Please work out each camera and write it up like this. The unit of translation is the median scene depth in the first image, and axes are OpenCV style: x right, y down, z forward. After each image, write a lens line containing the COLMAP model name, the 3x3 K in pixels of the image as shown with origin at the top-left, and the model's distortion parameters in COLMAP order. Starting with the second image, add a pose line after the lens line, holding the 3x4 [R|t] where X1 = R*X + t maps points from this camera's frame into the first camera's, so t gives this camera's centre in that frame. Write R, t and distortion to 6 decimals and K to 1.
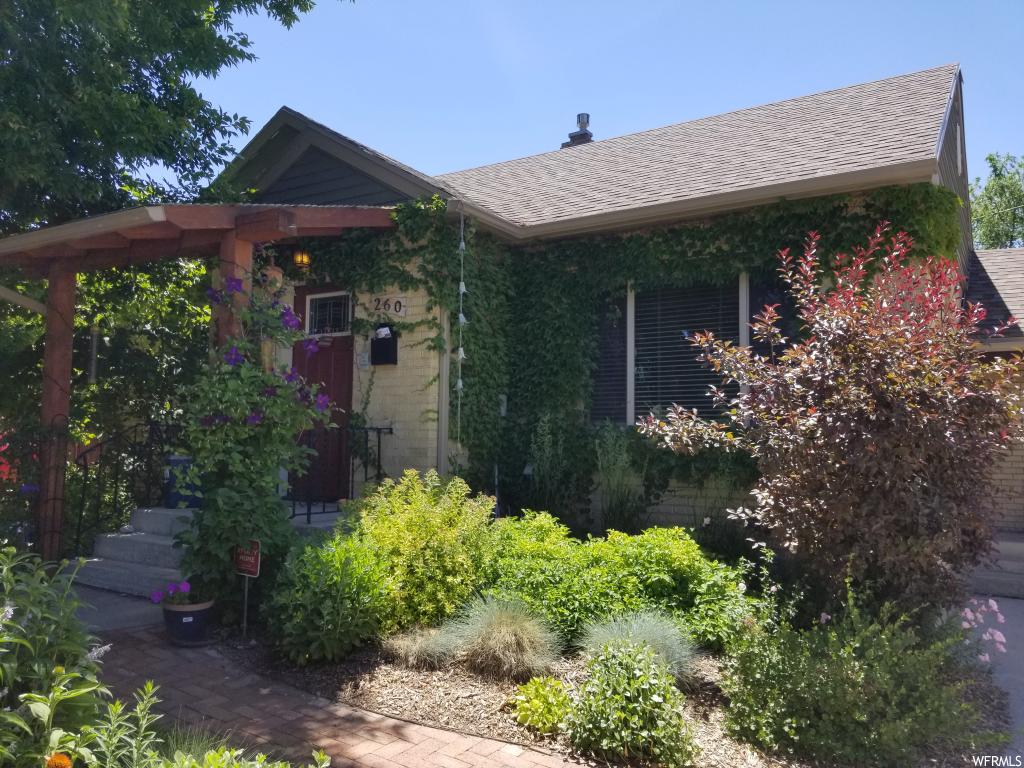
lens RADIAL K [[795.9, 0, 485.7], [0, 795.9, 382.9], [0, 0, 1]] dist [0.096012, -0.173578]
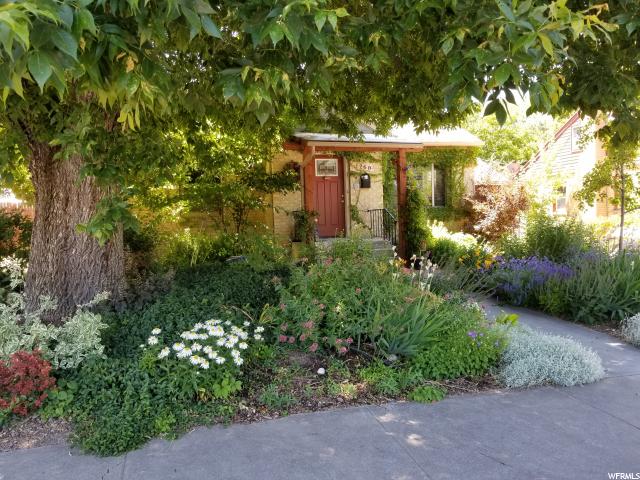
lens RADIAL K [[497.4, 0, 303.6], [0, 497.4, 239.3], [0, 0, 1]] dist [0.096012, -0.173578]
pose [[0.662863, -0.062829, 0.746100, -1.902658], [-0.022062, 0.994401, 0.103339, -0.022597], [-0.748416, -0.084960, 0.657765, -0.061588]]
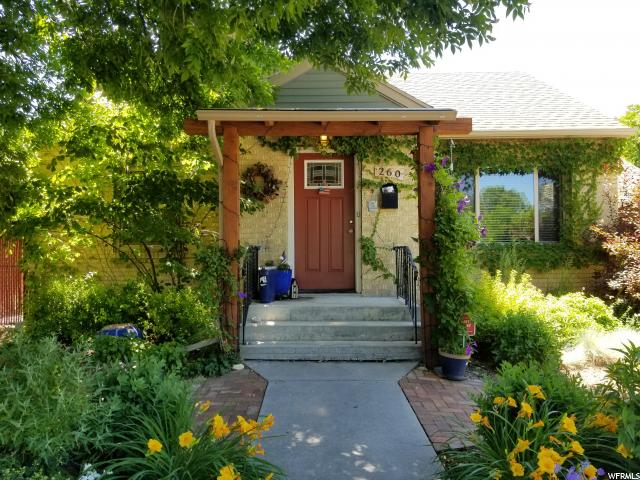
lens RADIAL K [[497.4, 0, 303.6], [0, 497.4, 239.3], [0, 0, 1]] dist [0.096012, -0.173578]
pose [[0.848482, -0.008814, 0.529151, -0.960799], [-0.025164, 0.998058, 0.056975, -0.015279], [-0.528626, -0.061658, 0.846613, 0.228172]]
